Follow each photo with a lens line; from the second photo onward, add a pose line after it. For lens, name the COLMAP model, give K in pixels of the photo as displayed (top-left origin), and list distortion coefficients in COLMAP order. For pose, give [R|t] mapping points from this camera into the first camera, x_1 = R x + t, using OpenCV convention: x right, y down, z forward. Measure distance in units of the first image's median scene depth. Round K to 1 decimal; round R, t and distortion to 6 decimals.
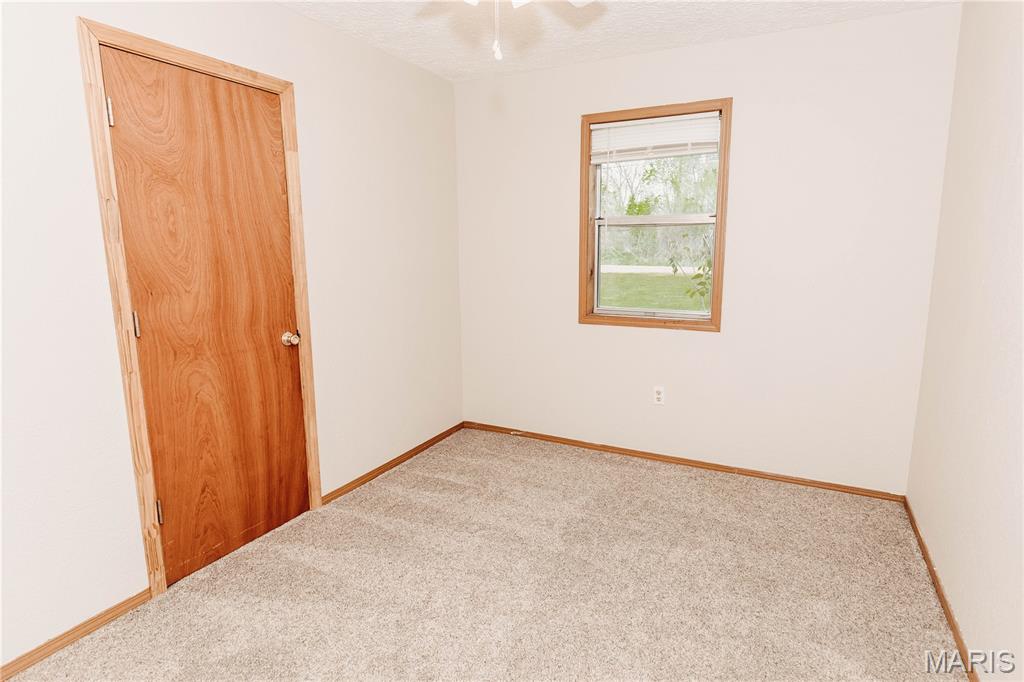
lens RADIAL K [[539.0, 0, 535.3], [0, 539.0, 333.6], [0, 0, 1]] dist [-0.000958, -0.000673]
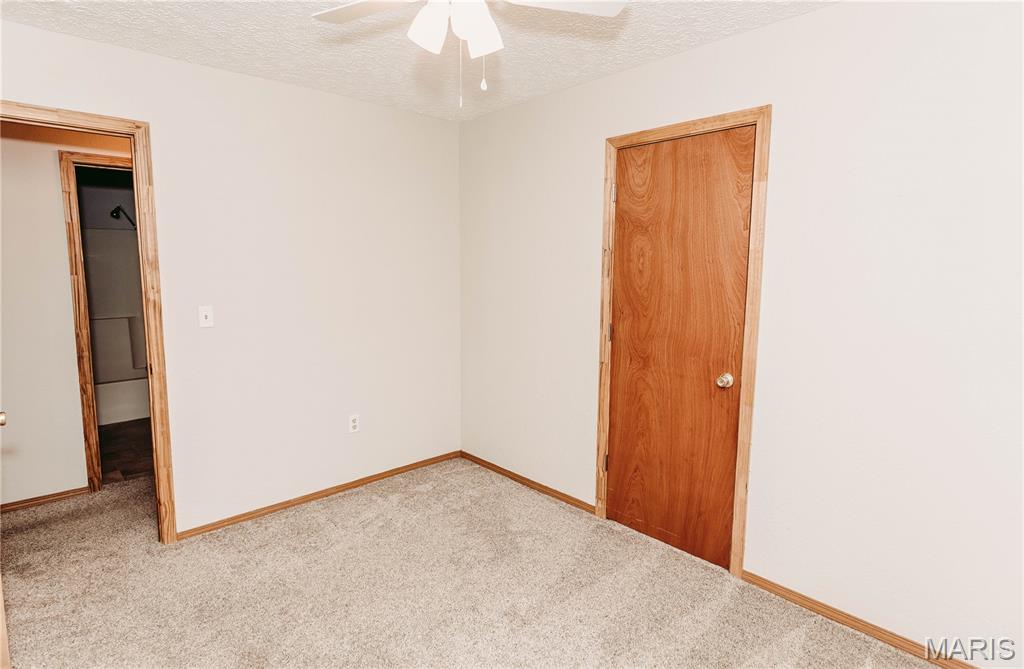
lens RADIAL K [[538.6, 0, 511.7], [0, 538.6, 326.5], [0, 0, 1]] dist [0.002828, 0.000296]
pose [[-0.359144, 0.111404, -0.926609, 0.637512], [-0.157157, 0.971454, 0.177707, -0.222378], [0.919955, 0.209445, -0.331384, 1.091276]]
